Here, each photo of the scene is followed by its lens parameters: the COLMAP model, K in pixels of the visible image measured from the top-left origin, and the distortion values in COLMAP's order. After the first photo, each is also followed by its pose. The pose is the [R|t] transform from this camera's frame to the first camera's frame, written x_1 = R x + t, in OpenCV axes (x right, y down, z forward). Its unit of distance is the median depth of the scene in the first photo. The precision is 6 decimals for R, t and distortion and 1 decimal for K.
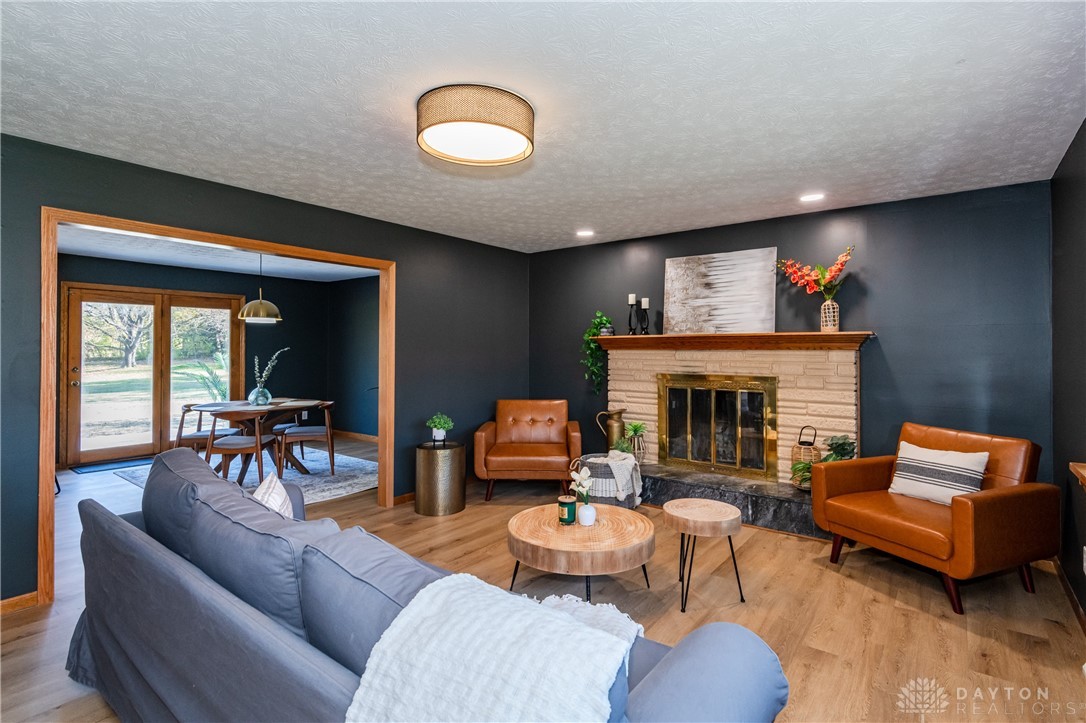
lens RADIAL K [[528.1, 0, 550.0], [0, 528.1, 350.9], [0, 0, 1]] dist [-0.002555, -0.002816]
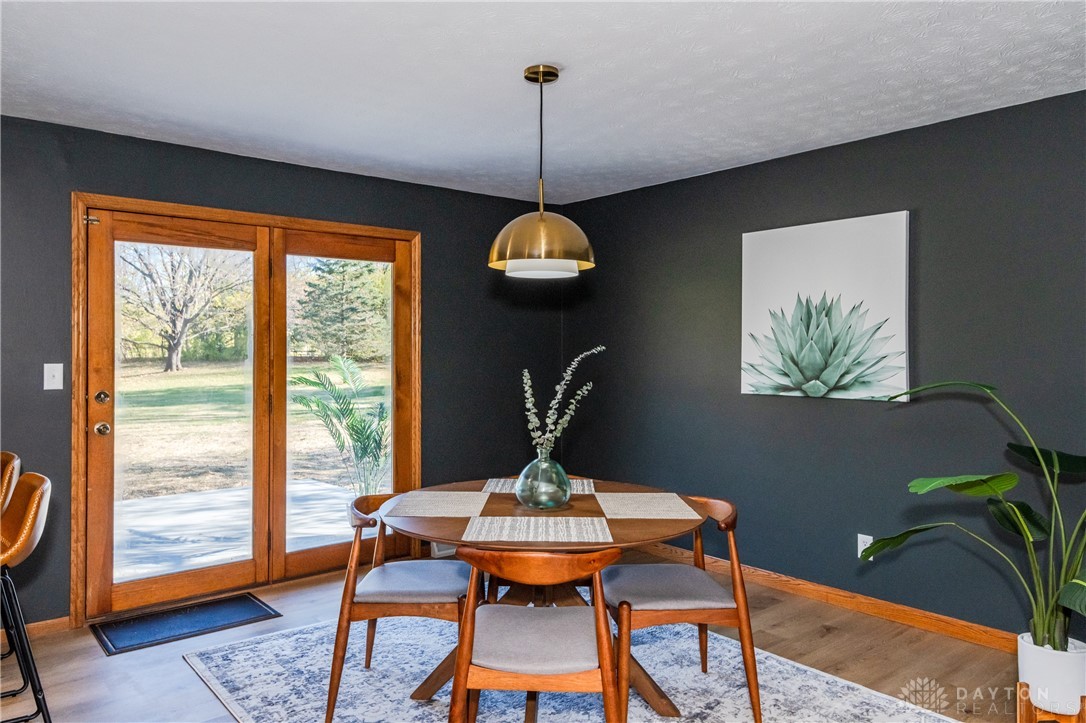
lens RADIAL K [[770.4, 0, 542.8], [0, 770.4, 362.1], [0, 0, 1]] dist [-0.004274, -0.001034]
pose [[0.975141, 0.004593, -0.221538, -0.371598], [-0.000947, 0.999862, 0.016559, -0.003471], [0.221584, -0.015937, 0.975011, 0.421861]]
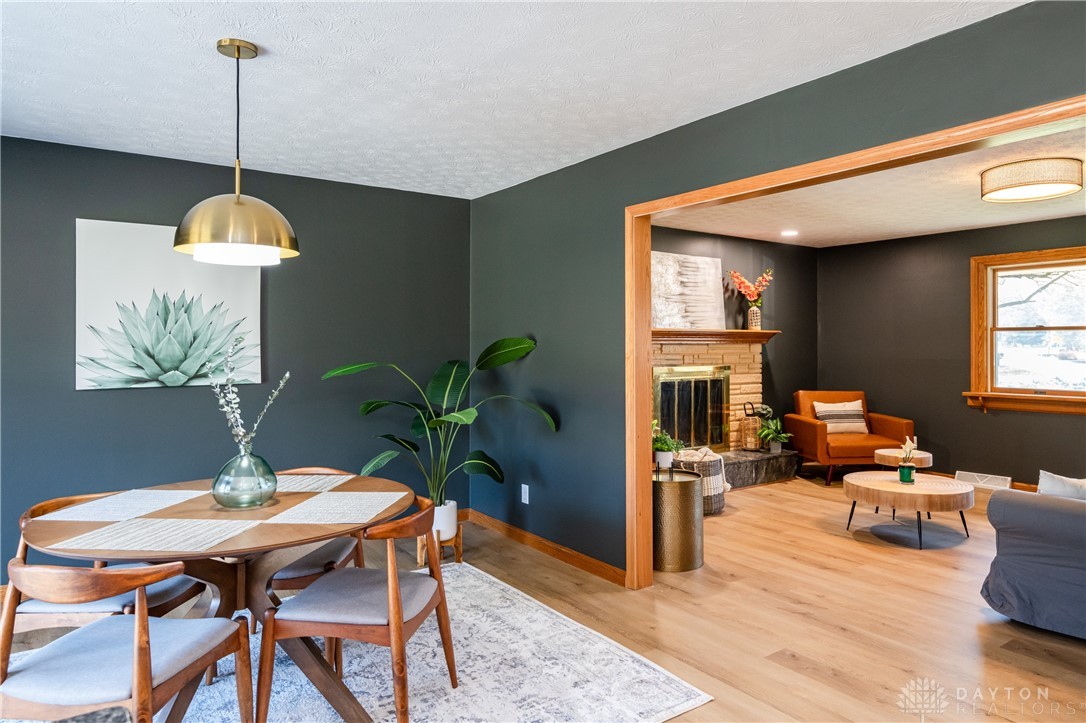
lens RADIAL K [[690.6, 0, 548.6], [0, 690.6, 359.3], [0, 0, 1]] dist [0.040654, 0.000675]
pose [[0.308882, -0.020552, 0.950878, -0.790516], [0.003929, 0.999786, 0.020332, 0.000102], [-0.951092, -0.002544, 0.308896, 0.579212]]
